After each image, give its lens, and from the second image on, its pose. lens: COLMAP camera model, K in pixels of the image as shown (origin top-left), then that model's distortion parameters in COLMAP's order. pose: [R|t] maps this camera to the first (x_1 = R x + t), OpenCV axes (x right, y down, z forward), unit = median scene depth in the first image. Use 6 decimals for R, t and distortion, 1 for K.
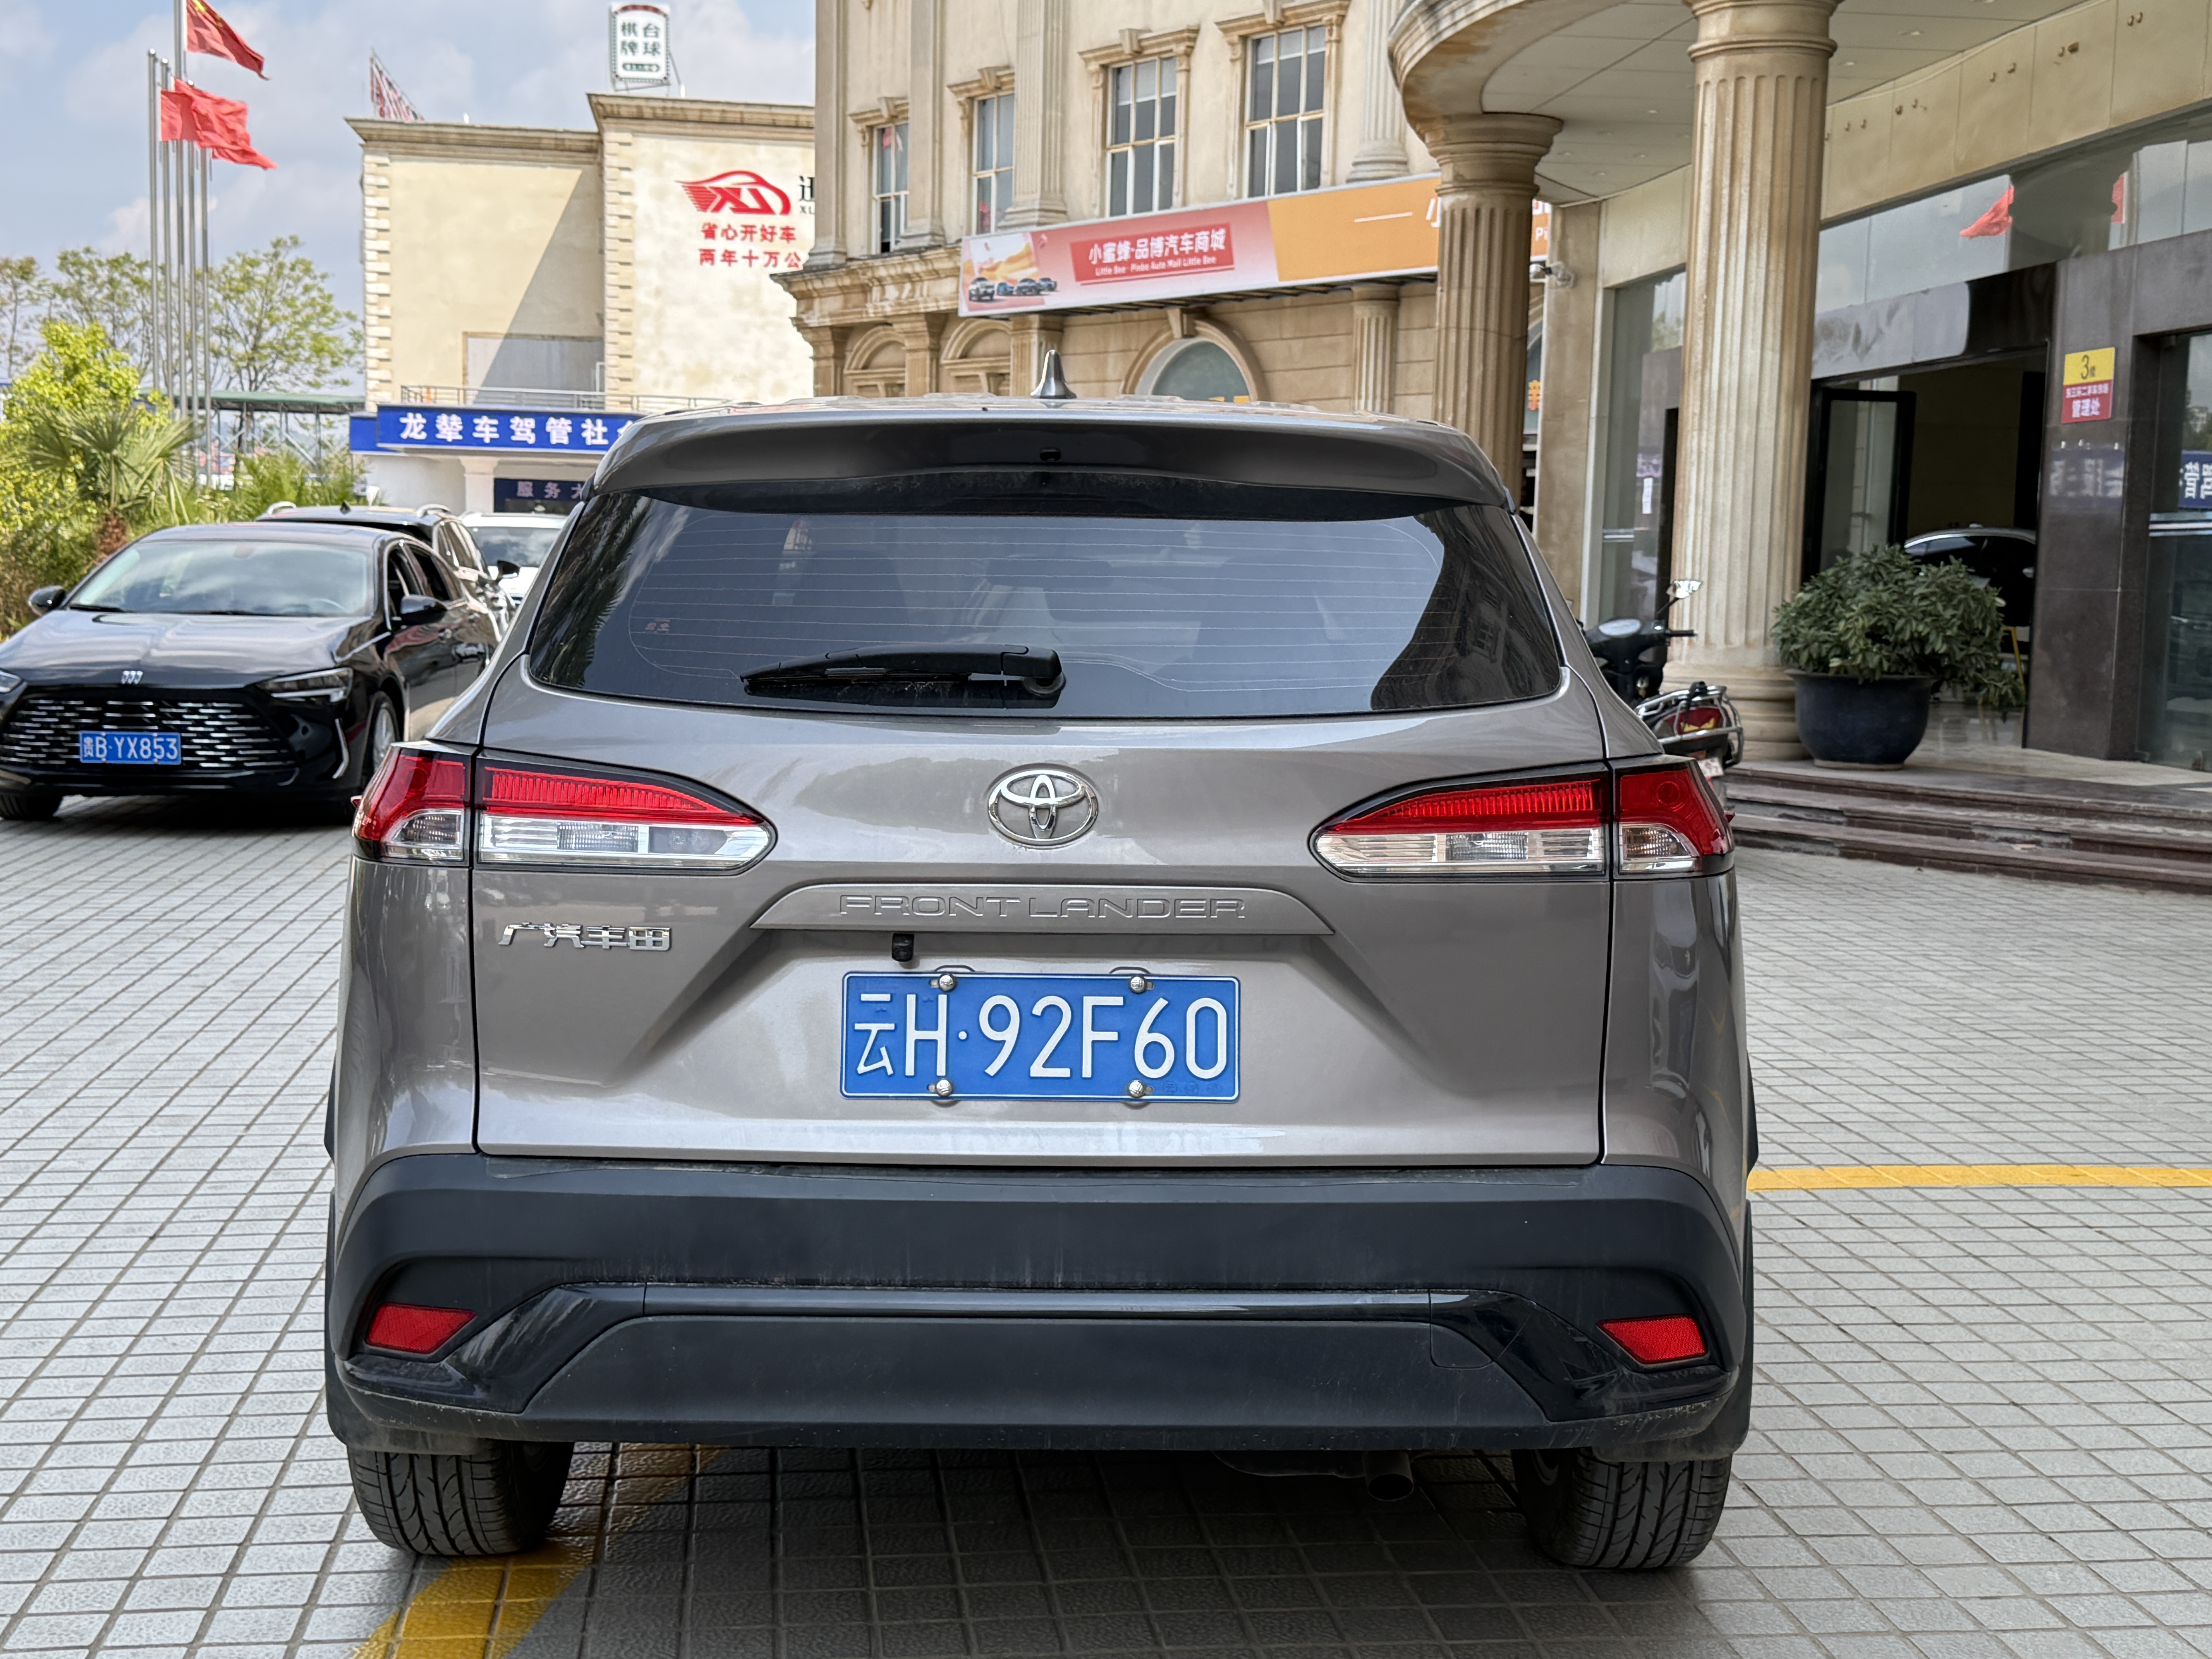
lens RADIAL K [[2807.2, 0, 1112.8], [0, 2807.2, 839.6], [0, 0, 1]] dist [0.213895, -0.517807]
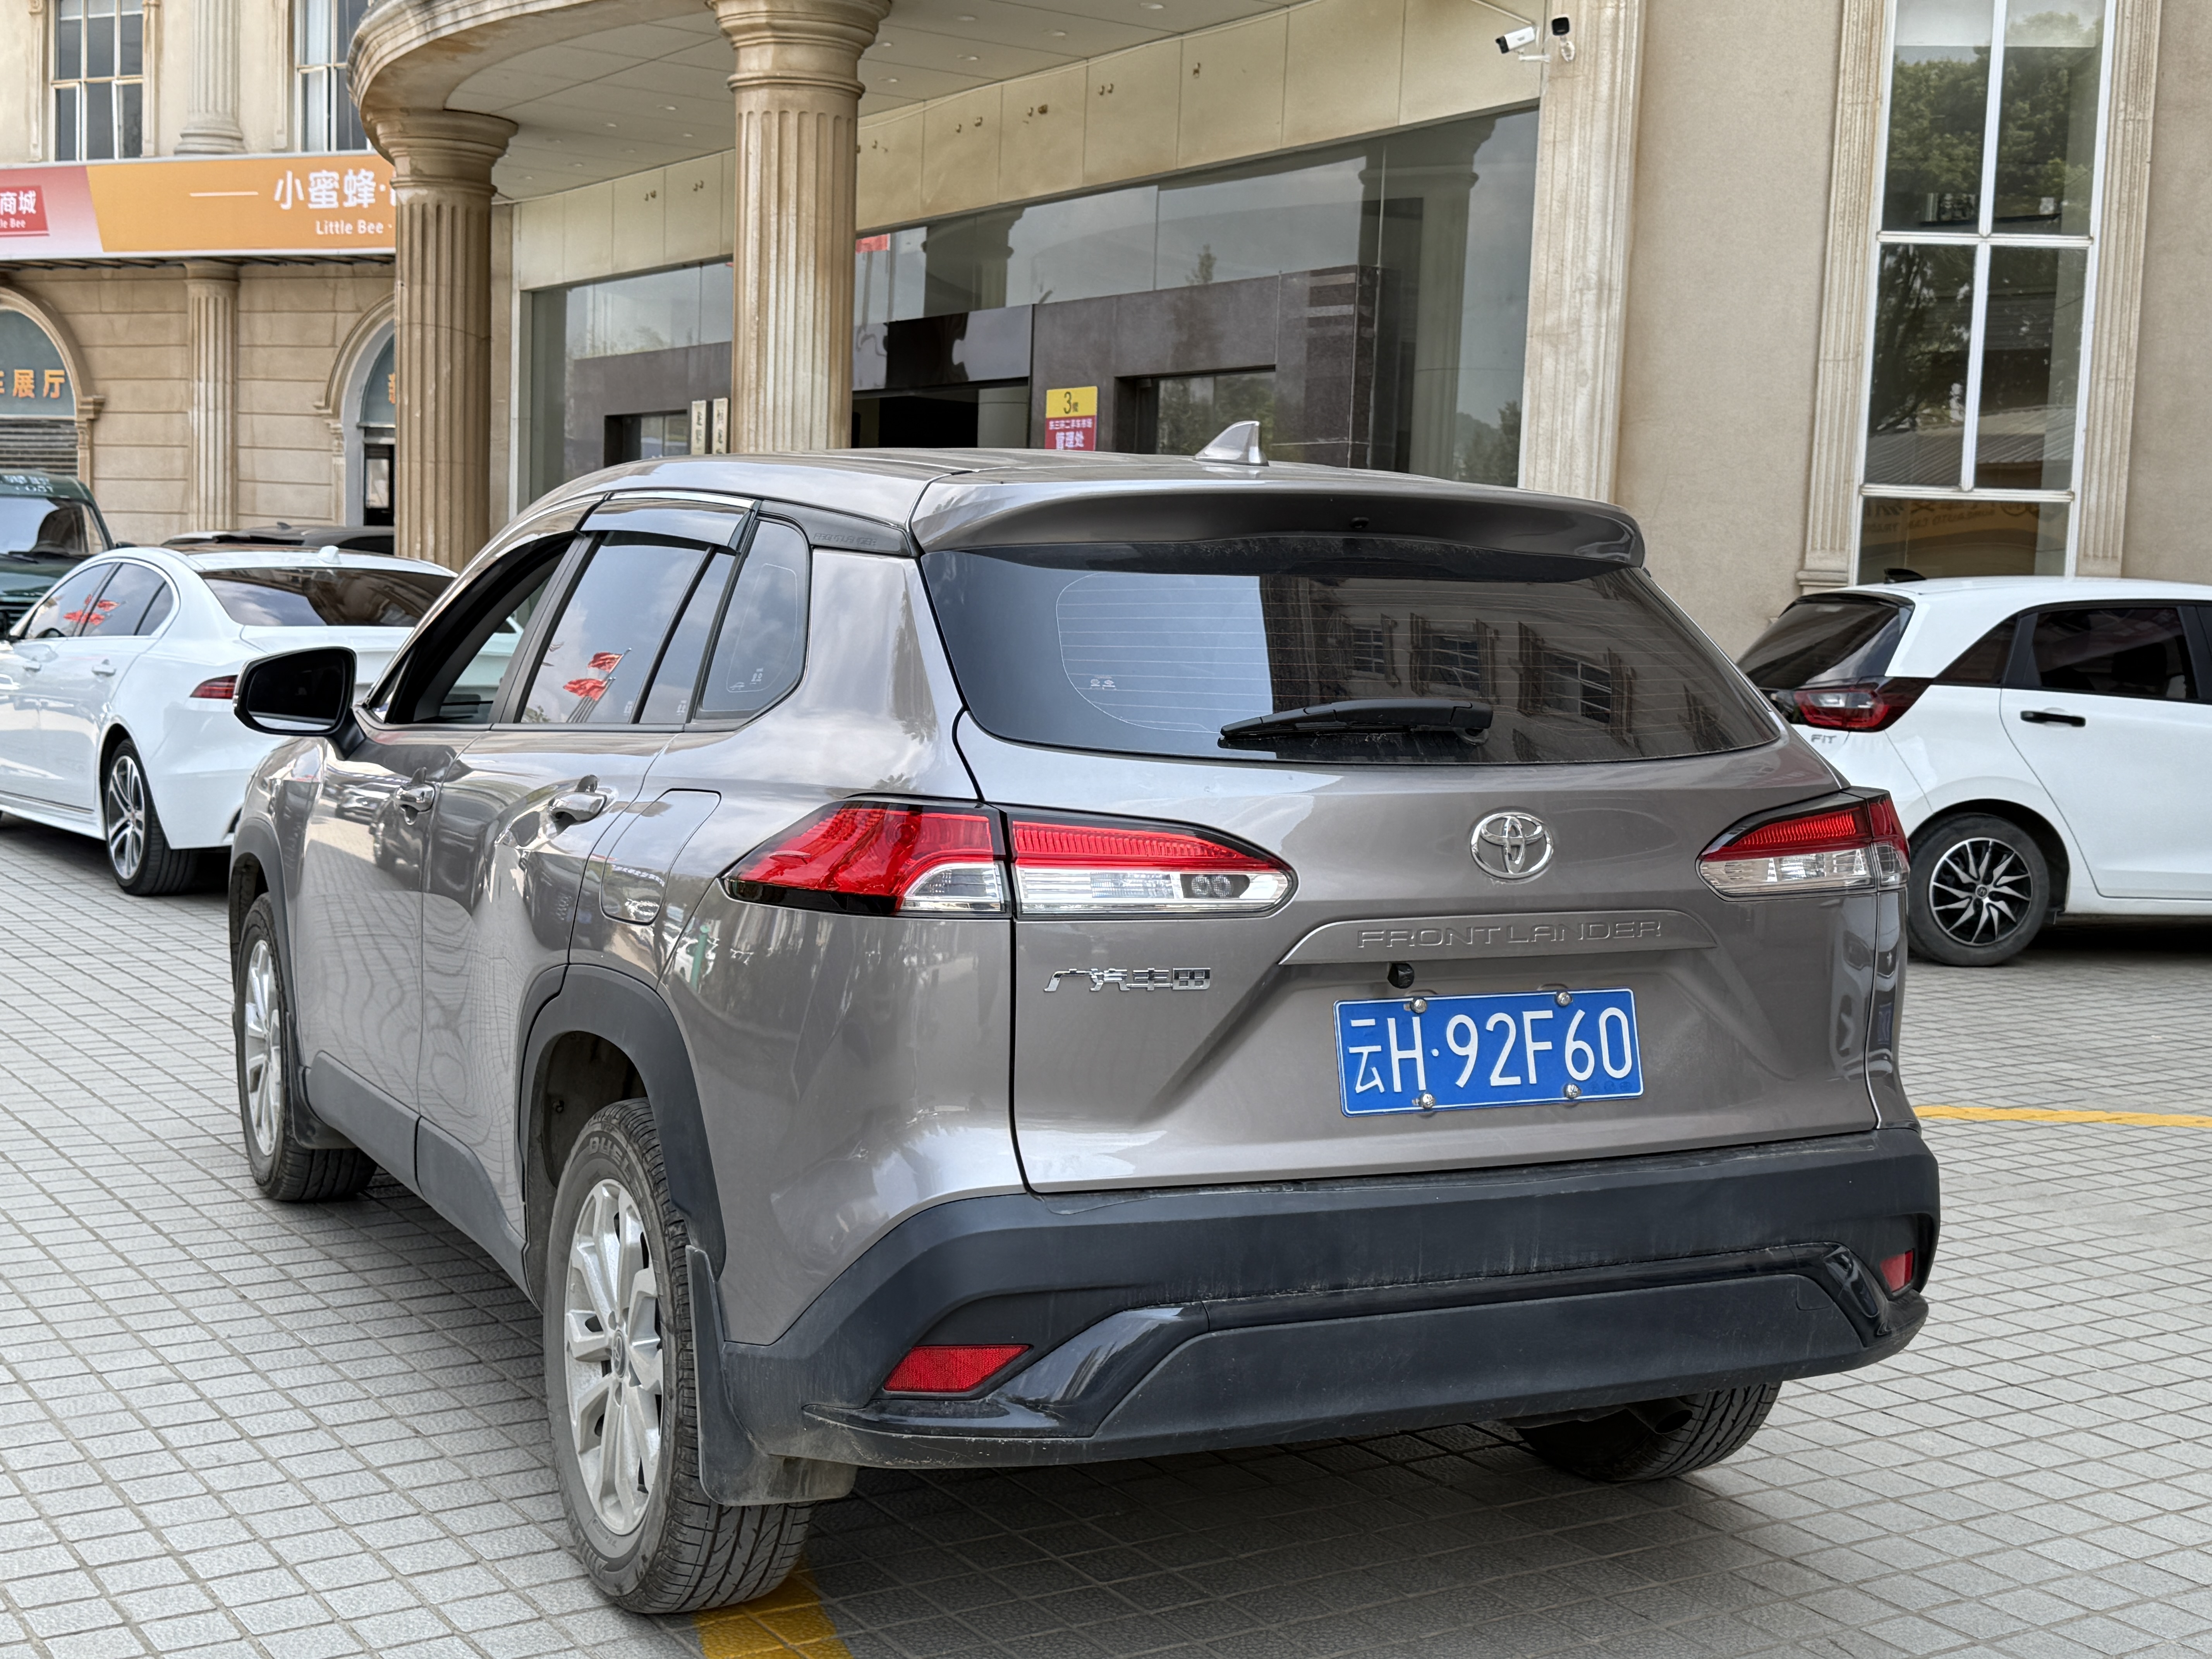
lens RADIAL K [[2797.2, 0, 1099.0], [0, 2797.2, 828.2], [0, 0, 1]] dist [0.208308, -0.479775]
pose [[0.903169, -0.026810, 0.428447, -0.049787], [0.027194, 0.999617, 0.005226, -0.002174], [-0.428423, 0.006931, 0.903552, 0.004412]]
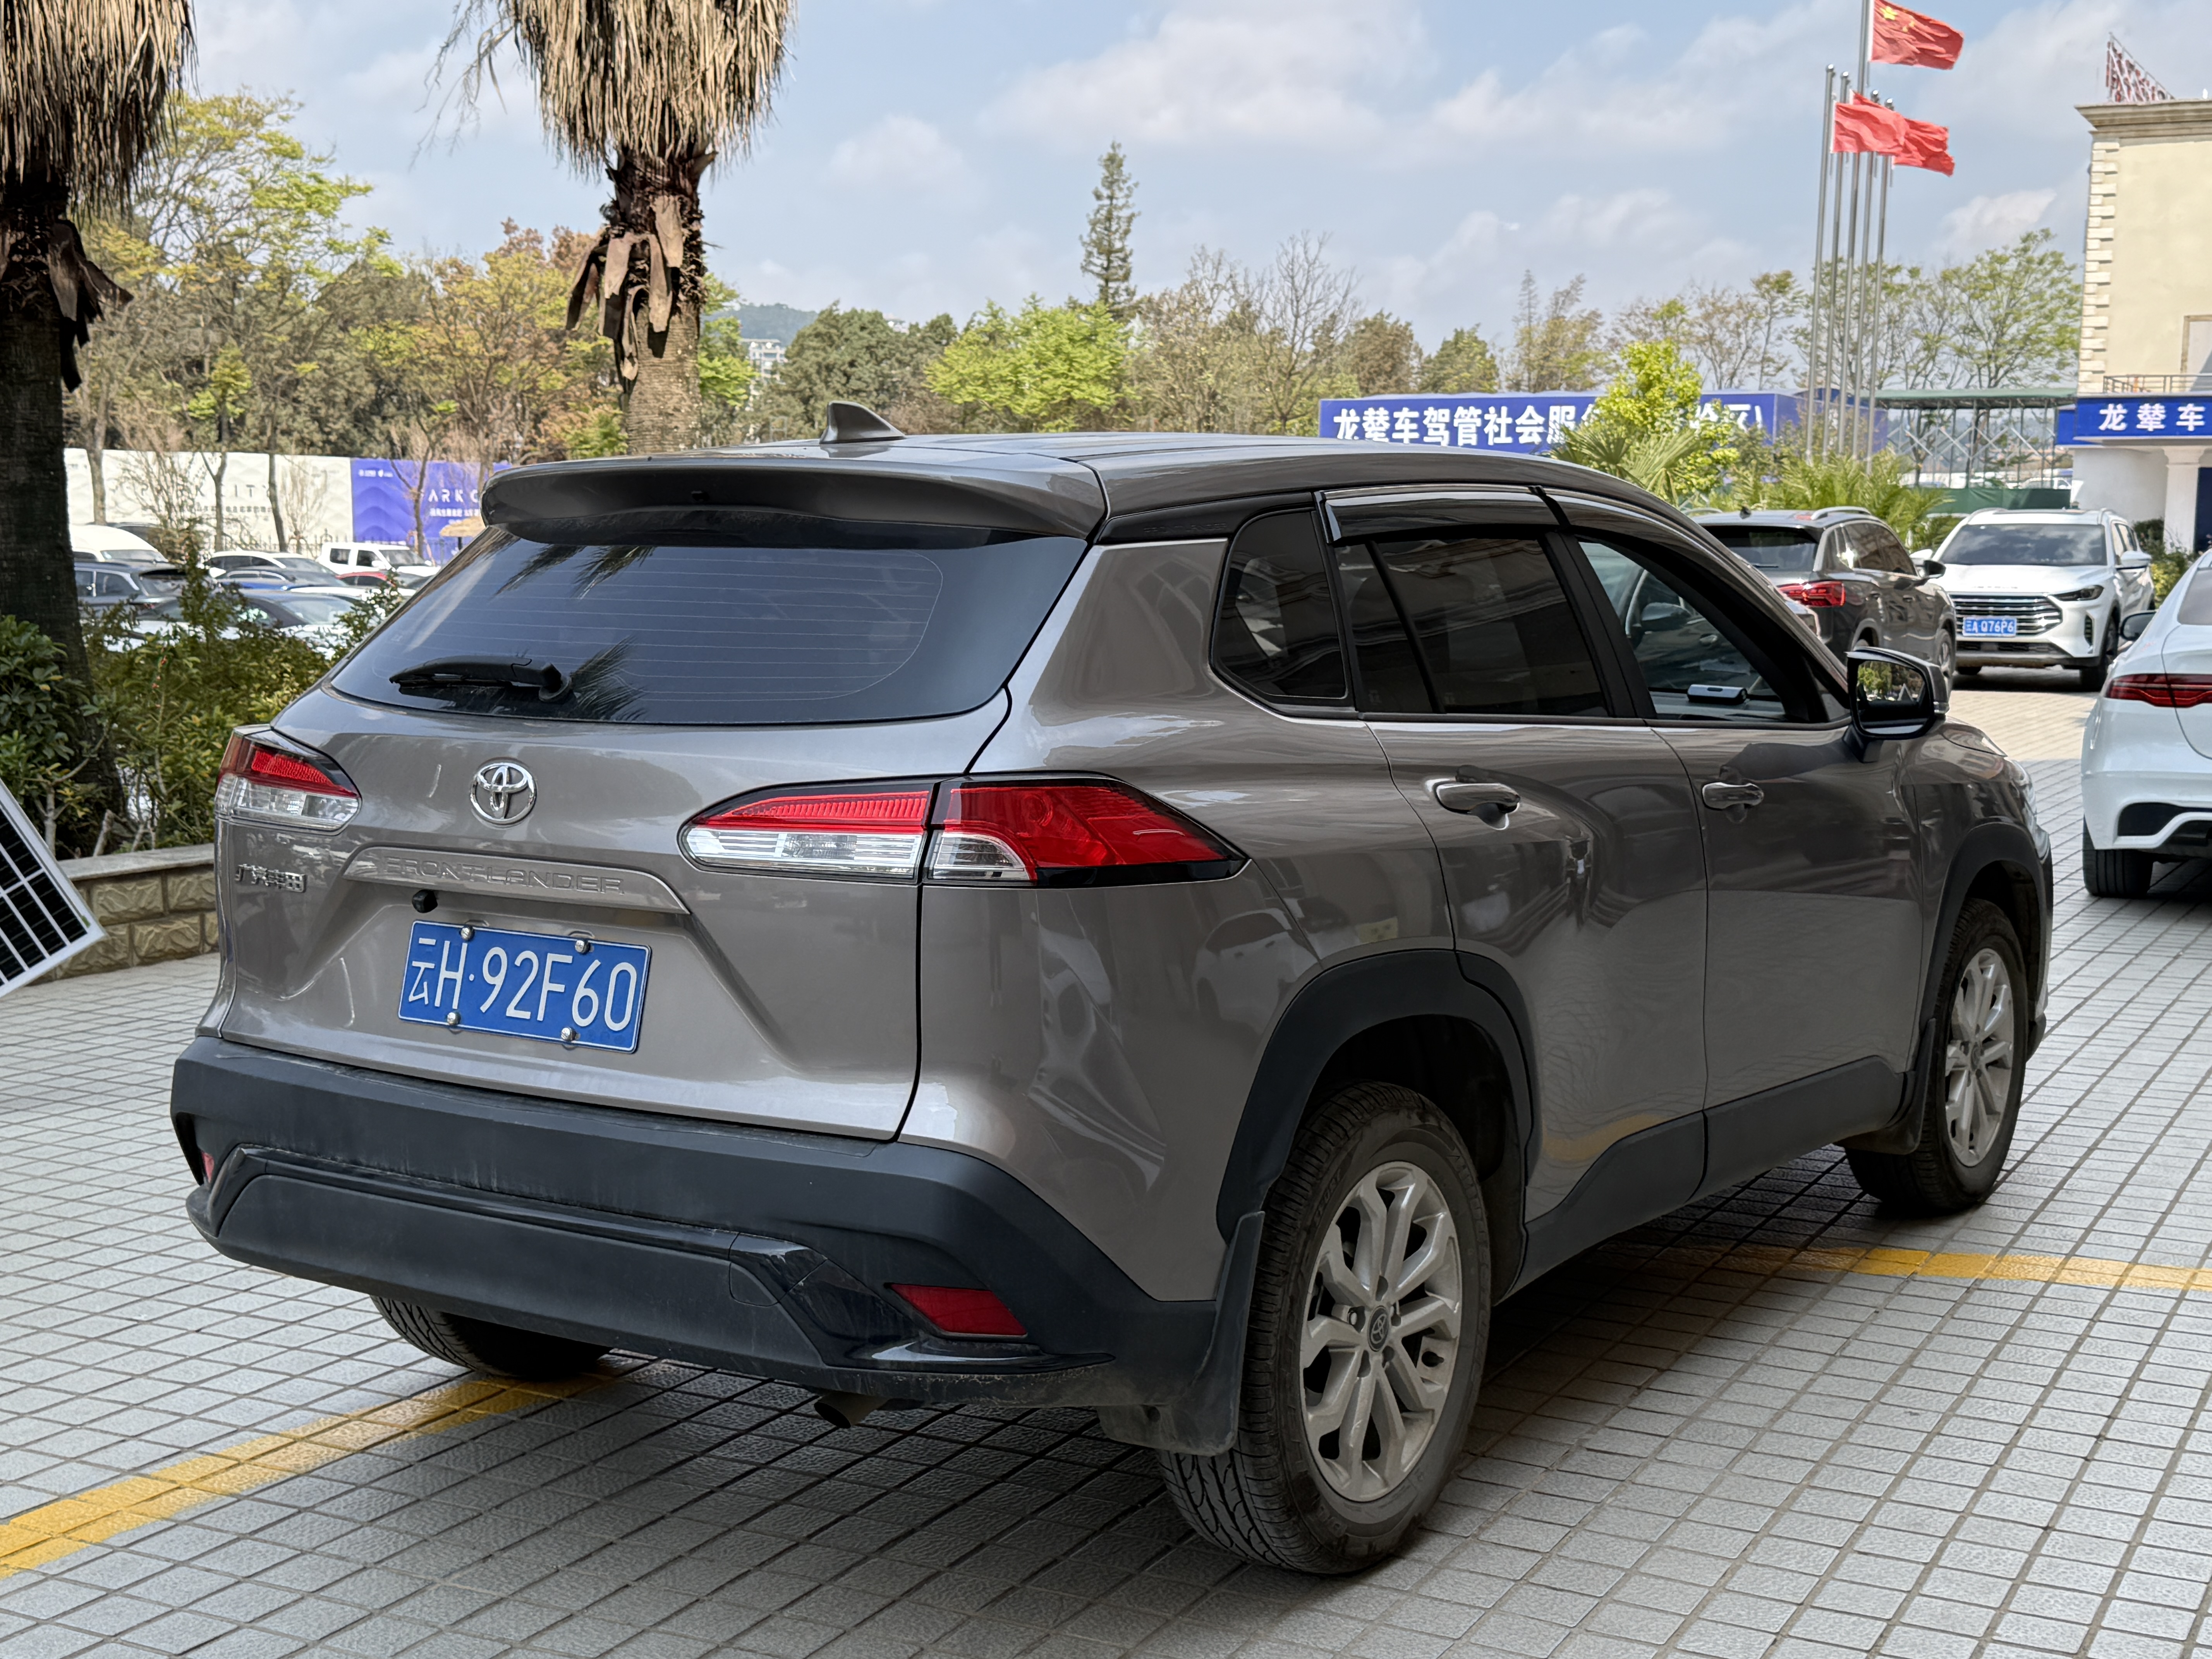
lens RADIAL K [[2807.2, 0, 1112.8], [0, 2807.2, 839.6], [0, 0, 1]] dist [0.213895, -0.517807]
pose [[0.820240, 0.052758, -0.569581, 0.067064], [-0.051964, 0.998493, 0.017654, -0.001997], [0.569654, 0.015117, 0.821746, 0.011661]]
